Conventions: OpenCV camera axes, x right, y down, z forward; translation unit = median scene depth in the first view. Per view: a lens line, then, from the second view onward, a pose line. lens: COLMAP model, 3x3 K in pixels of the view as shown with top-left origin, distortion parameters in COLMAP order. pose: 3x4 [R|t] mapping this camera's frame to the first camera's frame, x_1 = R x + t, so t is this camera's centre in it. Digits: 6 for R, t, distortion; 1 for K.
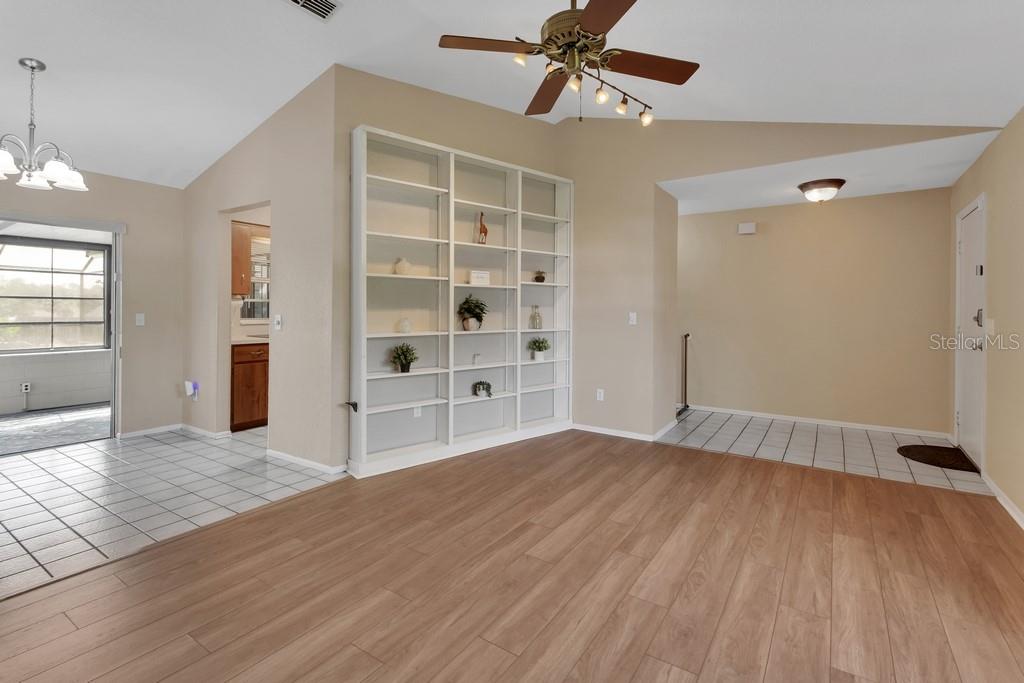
lens RADIAL K [[481.4, 0, 503.7], [0, 481.4, 319.7], [0, 0, 1]] dist [-0.003867, -0.001262]
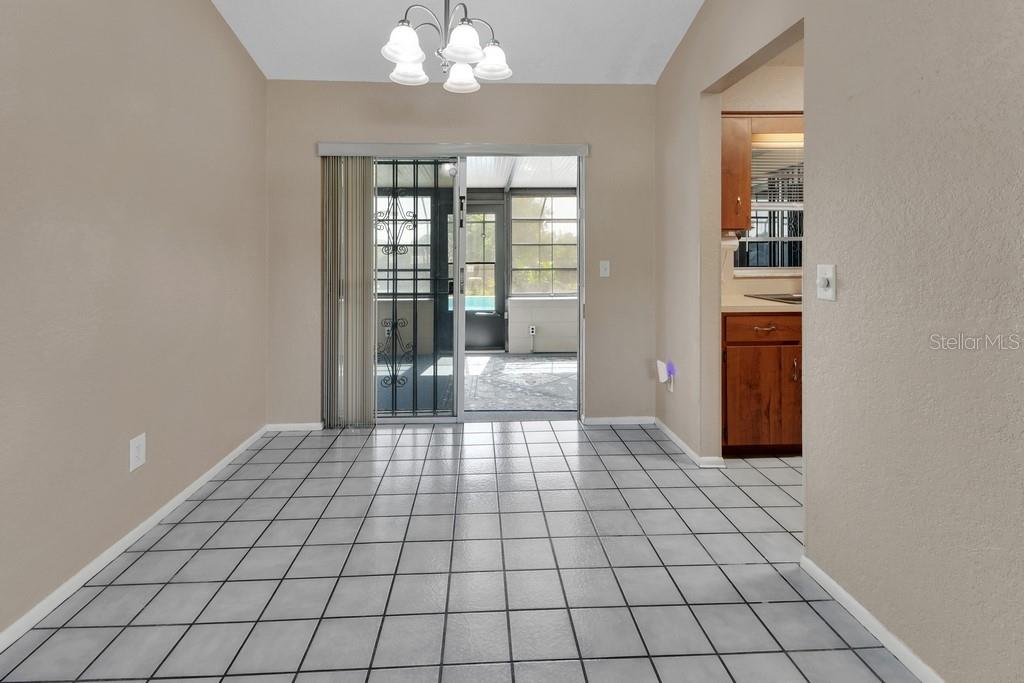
lens RADIAL K [[493.0, 0, 502.1], [0, 493.0, 242.9], [0, 0, 1]] dist [0.027296, -0.012187]
pose [[0.602105, -0.026816, -0.797967, -0.229630], [-0.008288, 0.999172, -0.039832, -0.007868], [0.798374, 0.030597, 0.601384, 0.395349]]
